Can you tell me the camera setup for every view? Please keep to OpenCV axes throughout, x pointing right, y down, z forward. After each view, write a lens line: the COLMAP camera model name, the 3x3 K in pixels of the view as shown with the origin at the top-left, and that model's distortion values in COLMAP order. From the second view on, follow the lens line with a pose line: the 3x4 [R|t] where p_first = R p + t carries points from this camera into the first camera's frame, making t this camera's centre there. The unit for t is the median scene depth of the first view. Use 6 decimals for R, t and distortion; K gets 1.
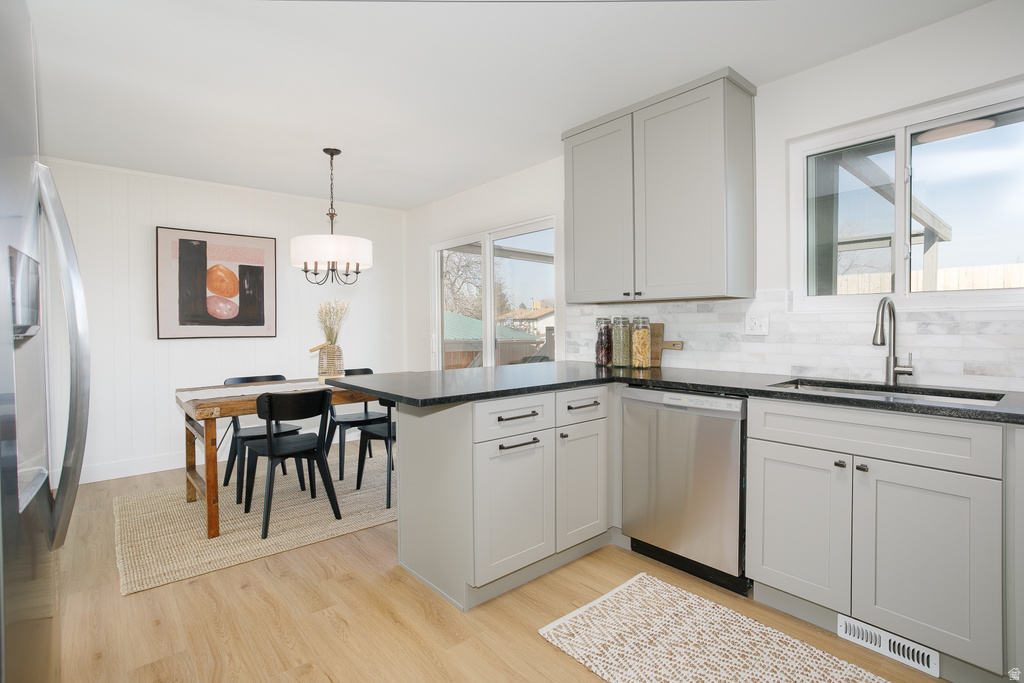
lens RADIAL K [[500.3, 0, 508.5], [0, 500.3, 330.4], [0, 0, 1]] dist [-0.001476, 0.000978]
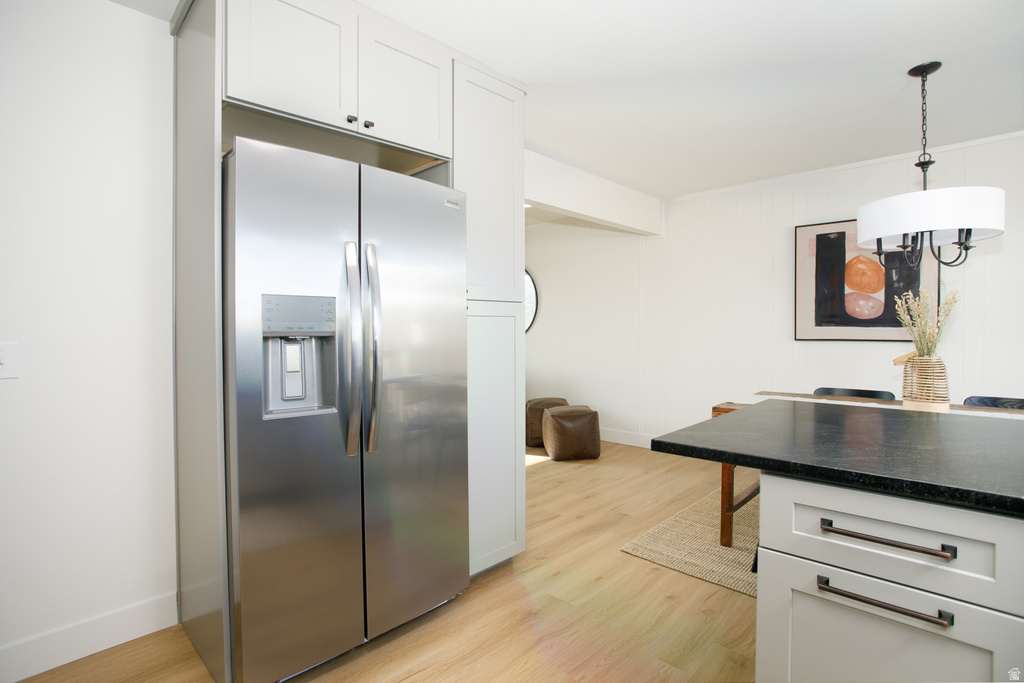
lens RADIAL K [[503.5, 0, 510.9], [0, 503.5, 334.9], [0, 0, 1]] dist [-0.028315, 0.000440]
pose [[0.105599, 0.021469, -0.994177, 0.345270], [-0.006703, 0.999760, 0.020878, -0.015077], [0.994386, 0.004459, 0.105717, 0.515318]]
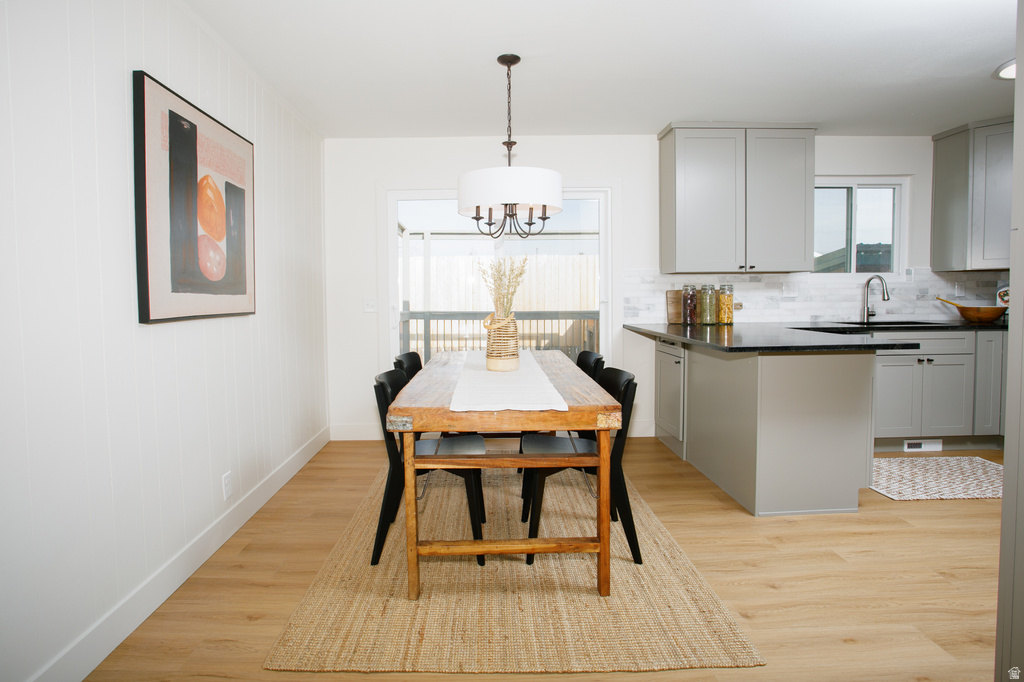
lens RADIAL K [[517.2, 0, 489.4], [0, 517.2, 315.5], [0, 0, 1]] dist [-0.031478, 0.001427]
pose [[0.636022, -0.033167, 0.770958, -1.326559], [0.016960, 0.999435, 0.029004, 0.004721], [-0.771484, -0.005372, 0.636226, 0.721880]]
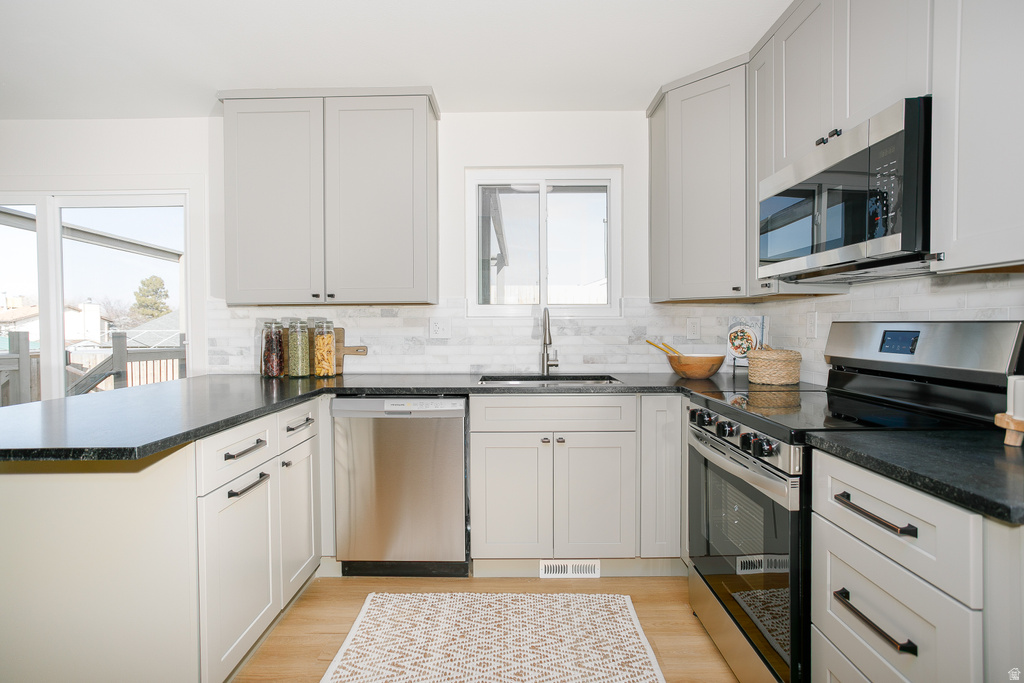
lens RADIAL K [[503.5, 0, 510.9], [0, 503.5, 334.9], [0, 0, 1]] dist [-0.028315, 0.000440]
pose [[0.655655, -0.011128, 0.754978, -0.235059], [0.010717, 0.999928, 0.005432, -0.003008], [-0.754984, 0.004529, 0.655727, 0.166904]]
